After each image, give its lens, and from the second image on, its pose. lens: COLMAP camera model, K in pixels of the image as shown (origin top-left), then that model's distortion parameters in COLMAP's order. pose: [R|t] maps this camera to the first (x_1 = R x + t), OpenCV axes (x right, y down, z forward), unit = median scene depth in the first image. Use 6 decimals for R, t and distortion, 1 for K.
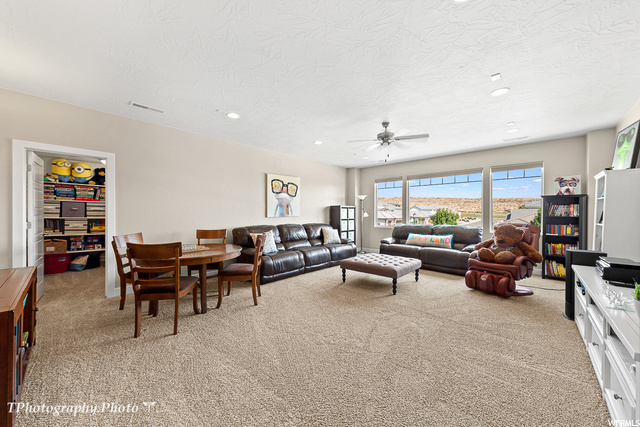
lens RADIAL K [[236.0, 0, 320.0], [0, 236.0, 213.5], [0, 0, 1]] dist [0.001192, 0.000208]
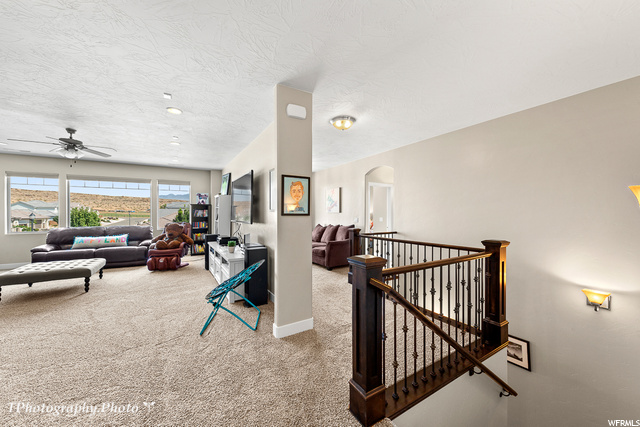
lens RADIAL K [[236.0, 0, 320.0], [0, 236.0, 213.5], [0, 0, 1]] dist [0.001192, 0.000208]
pose [[0.270688, -0.006768, 0.962643, -0.373104], [0.002384, 0.999977, 0.006360, -0.020565], [-0.962664, 0.000574, 0.270698, -0.282370]]
